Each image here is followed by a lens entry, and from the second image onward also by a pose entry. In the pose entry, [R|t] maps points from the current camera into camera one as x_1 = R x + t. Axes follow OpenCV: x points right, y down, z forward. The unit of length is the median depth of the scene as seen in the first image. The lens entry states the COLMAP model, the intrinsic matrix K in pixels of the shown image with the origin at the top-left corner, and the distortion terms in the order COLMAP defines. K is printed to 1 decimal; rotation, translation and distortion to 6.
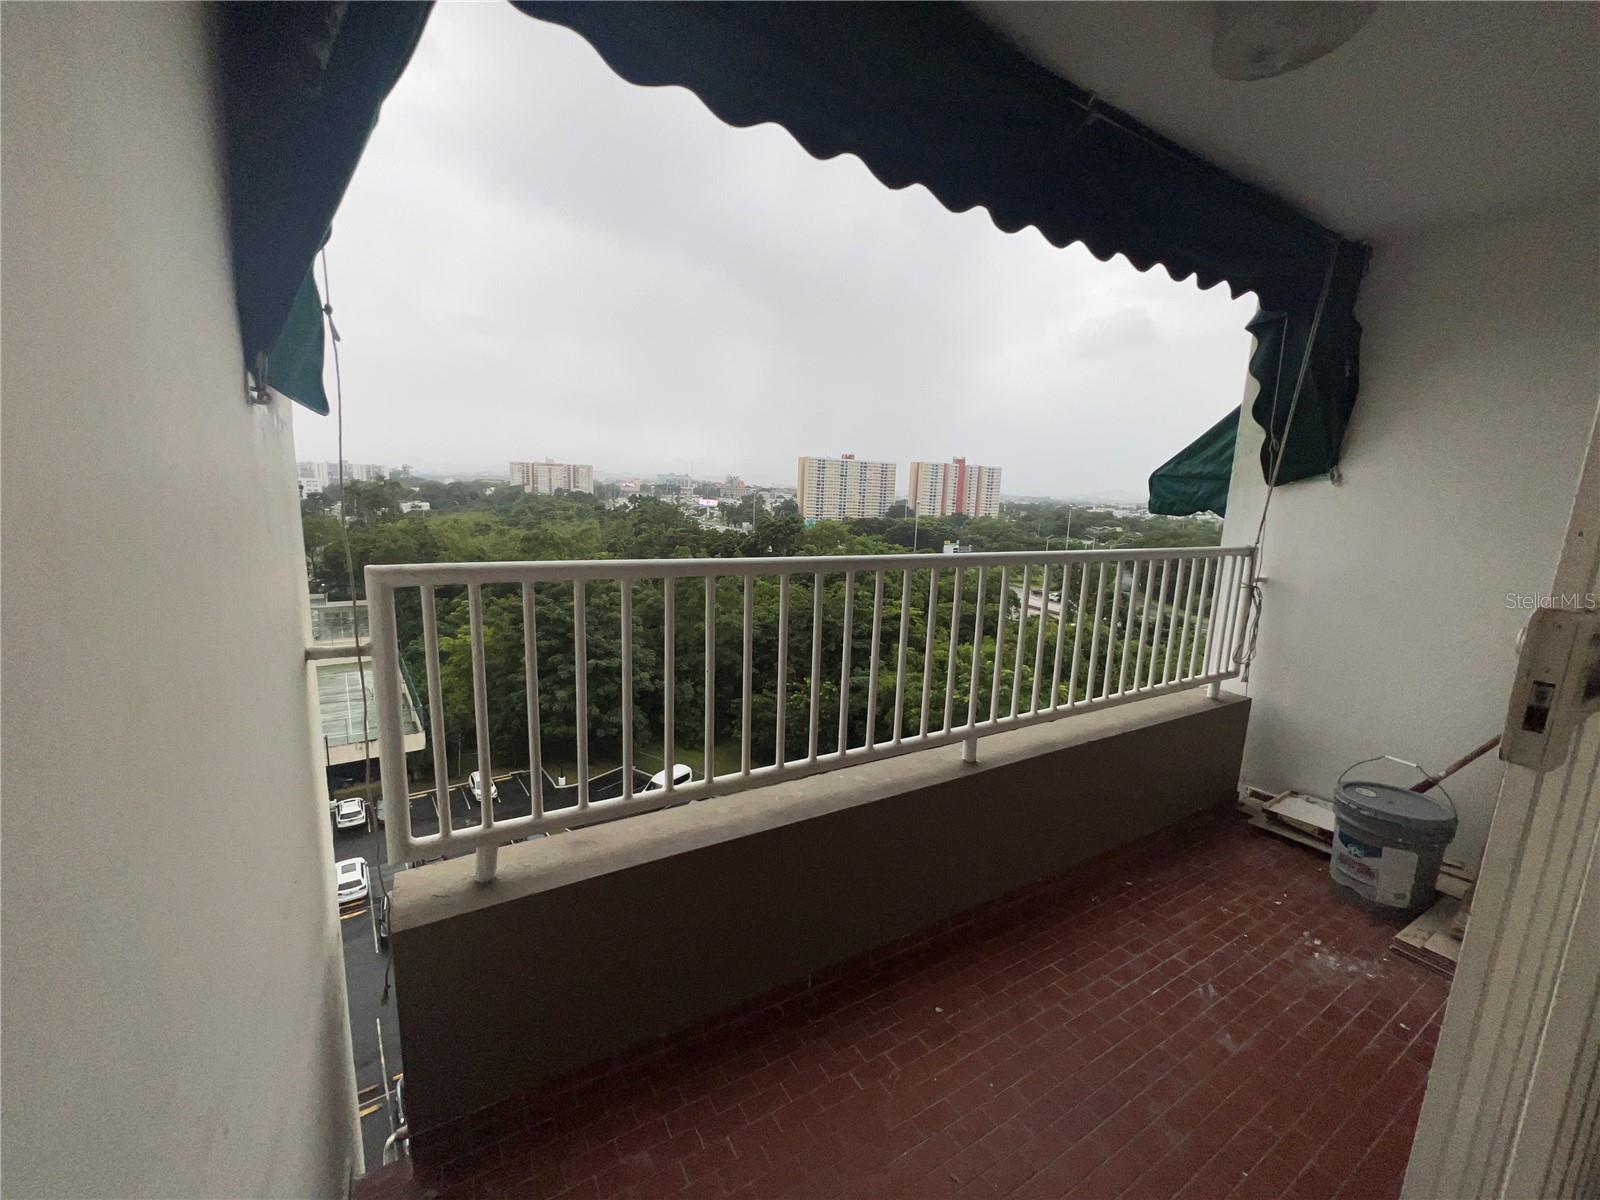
lens RADIAL K [[639.7, 0, 800.4], [0, 639.7, 605.3], [0, 0, 1]] dist [0.000727, 0.000057]
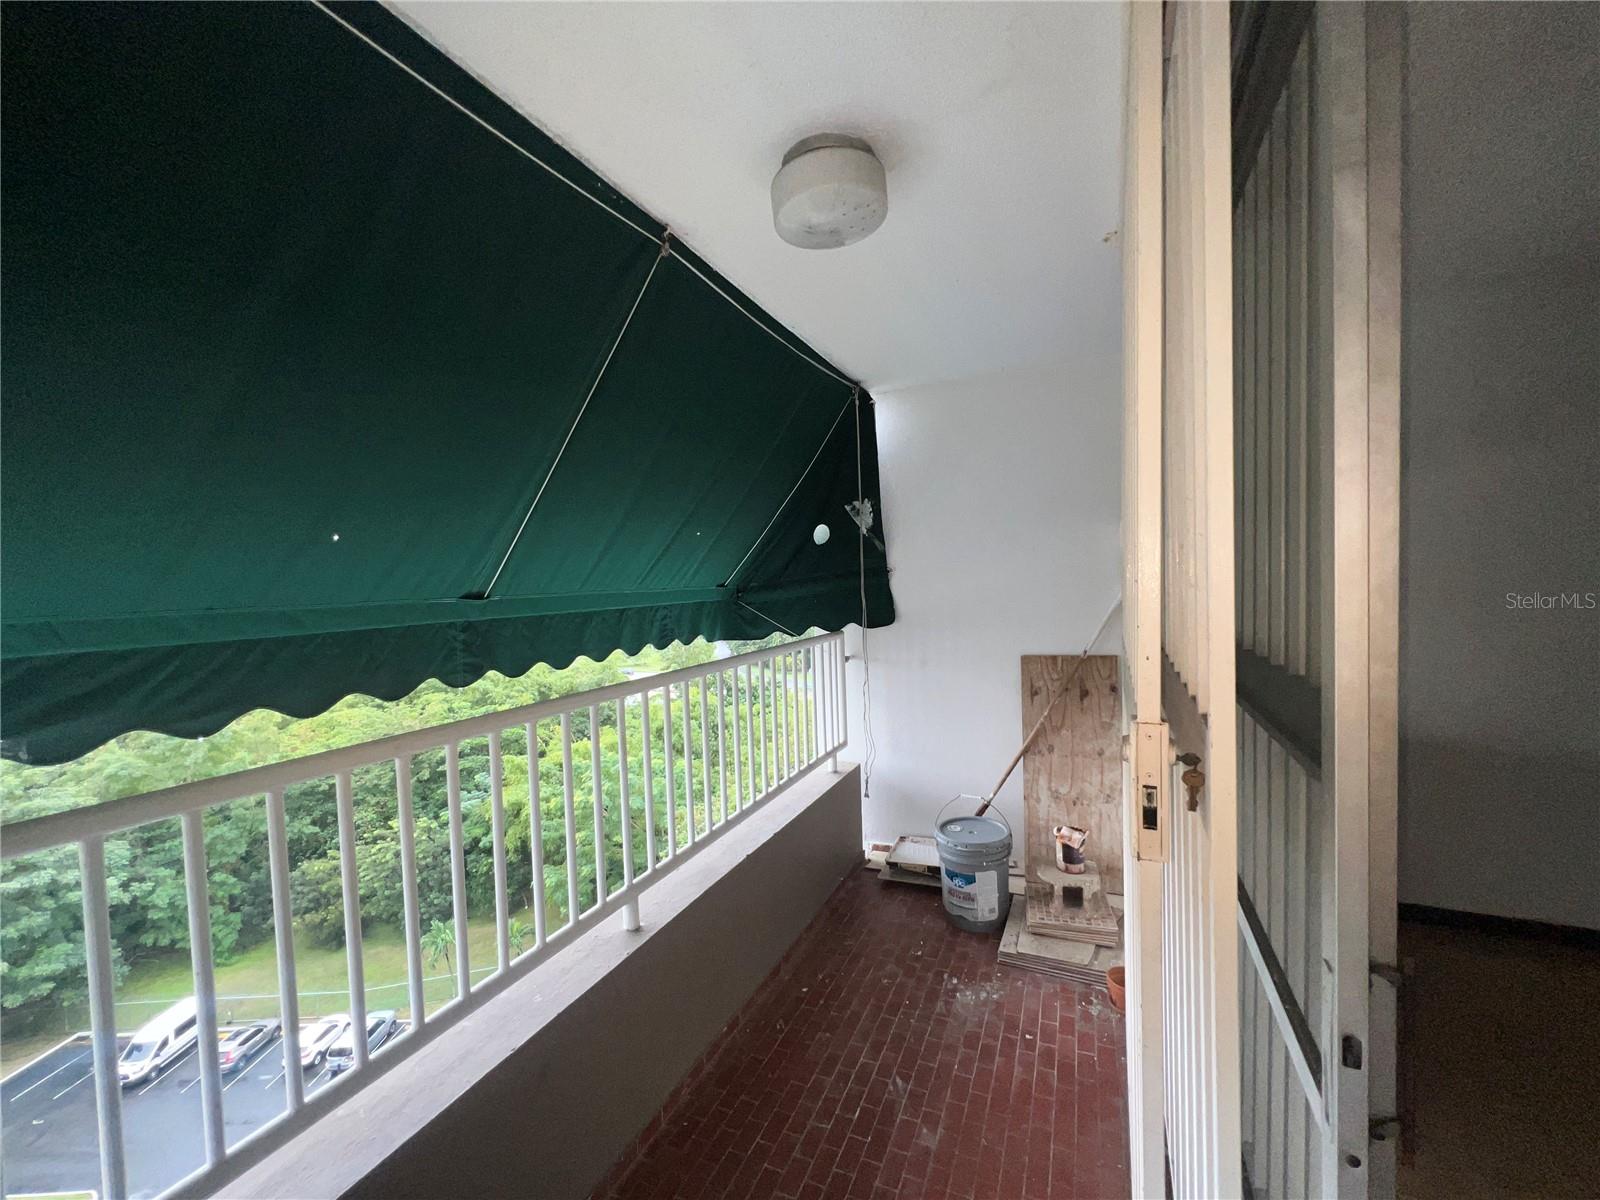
lens RADIAL K [[639.7, 0, 804.9], [0, 639.7, 602.2], [0, 0, 1]] dist [0.000727, 0.000057]
pose [[0.820367, -0.077481, 0.566564, 0.004021], [0.158061, 0.982902, -0.094451, -0.061079], [-0.549558, 0.167036, 0.818587, 0.104245]]
